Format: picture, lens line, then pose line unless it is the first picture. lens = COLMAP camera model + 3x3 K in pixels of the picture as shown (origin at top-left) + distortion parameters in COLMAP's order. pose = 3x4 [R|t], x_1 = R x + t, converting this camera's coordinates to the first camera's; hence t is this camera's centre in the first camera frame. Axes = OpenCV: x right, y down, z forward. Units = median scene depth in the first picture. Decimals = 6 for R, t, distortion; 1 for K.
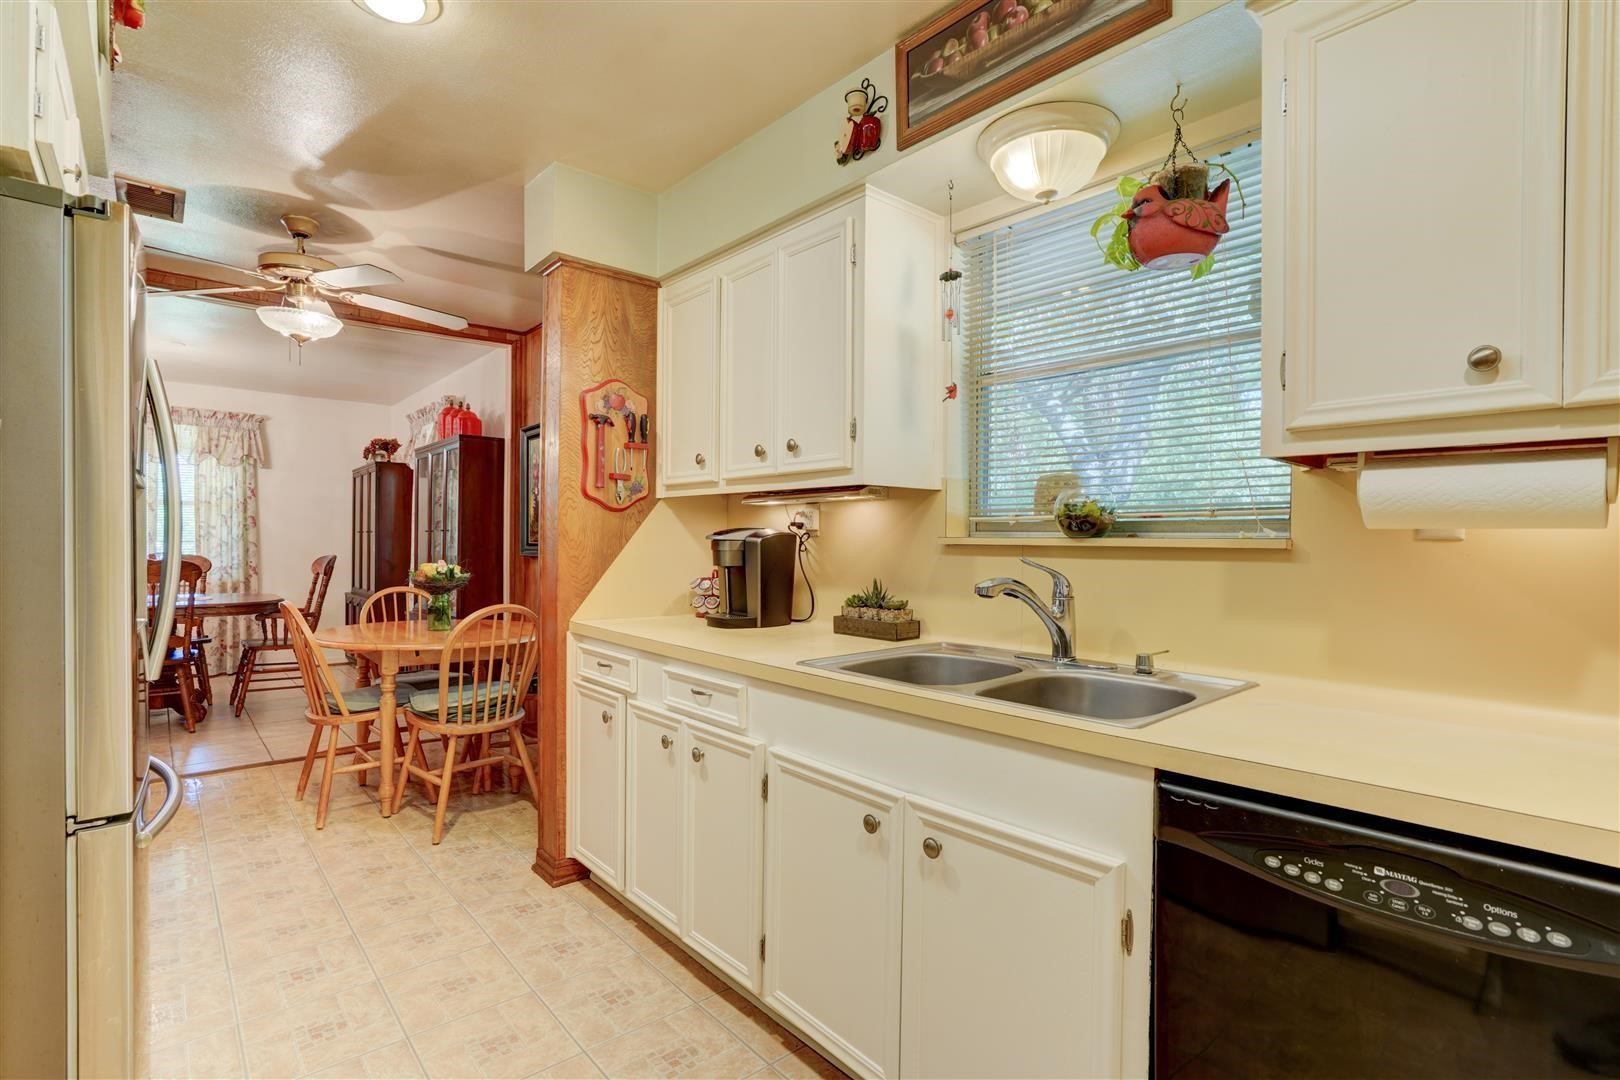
lens RADIAL K [[781.2, 0, 811.1], [0, 781.2, 541.0], [0, 0, 1]] dist [-0.000092, 0.001230]
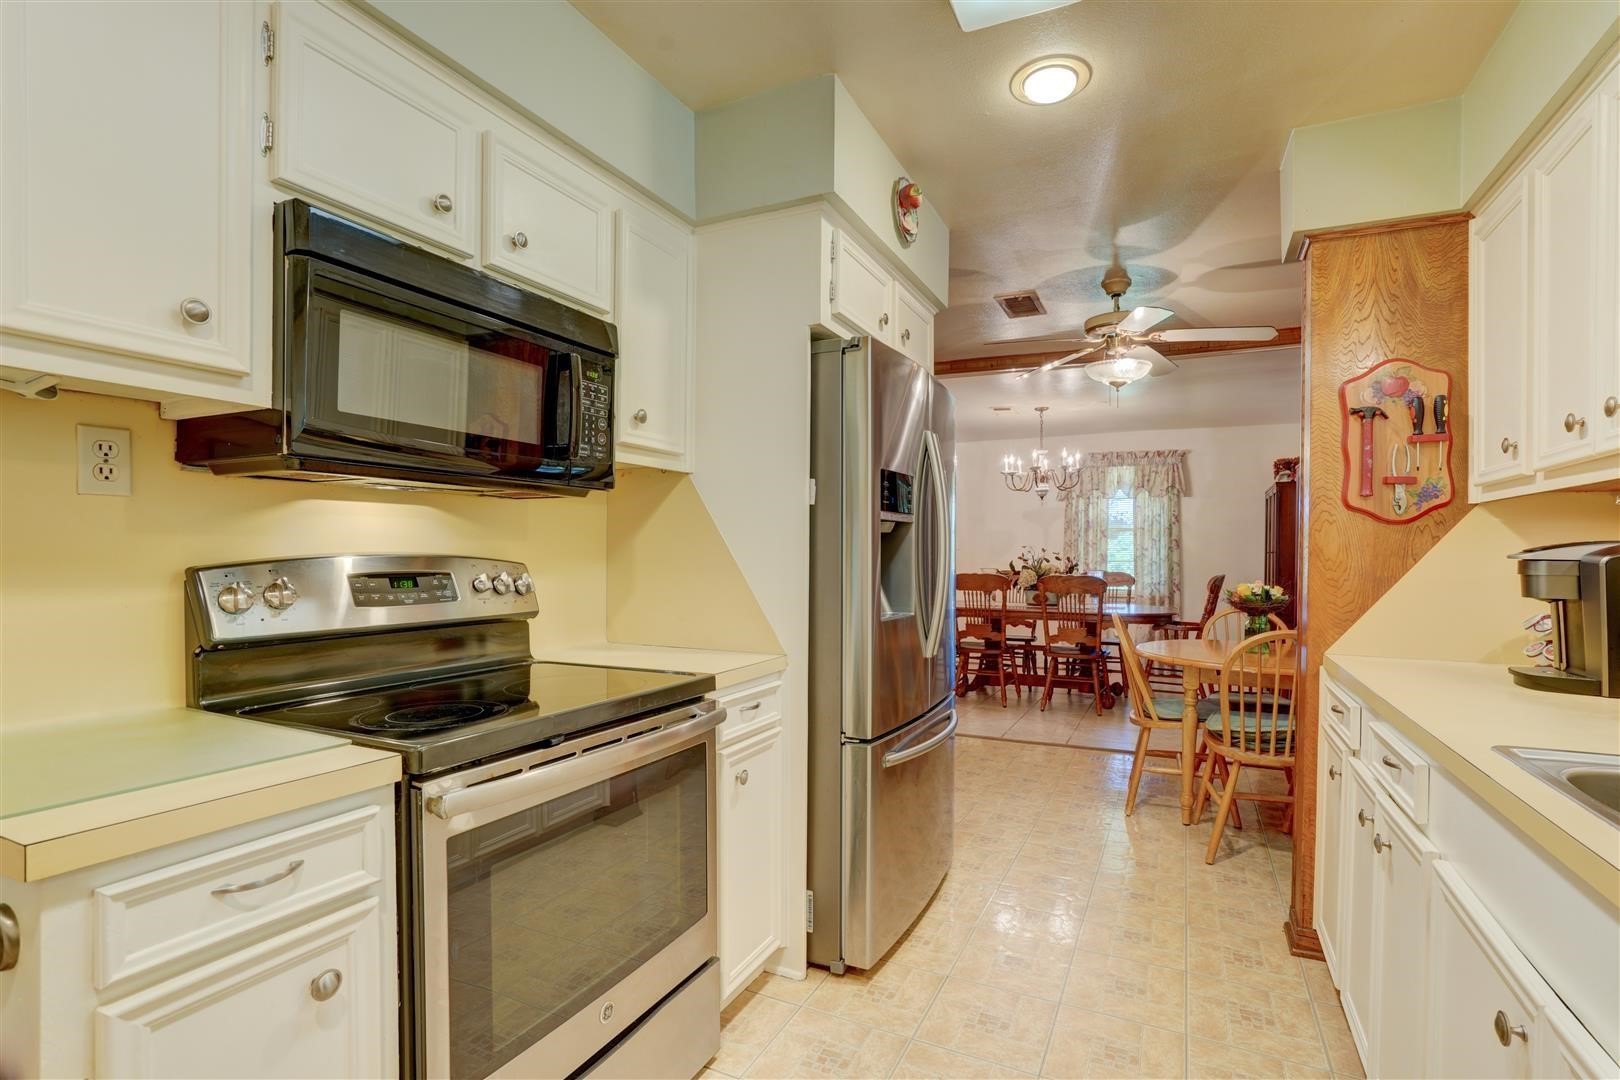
lens RADIAL K [[781.2, 0, 838.3], [0, 781.2, 561.1], [0, 0, 1]] dist [-0.000092, 0.001230]
pose [[0.433050, 0.002741, -0.901366, 0.216936], [-0.004044, 0.999991, 0.001098, 0.001257], [0.901361, 0.003170, 0.433058, 0.139557]]
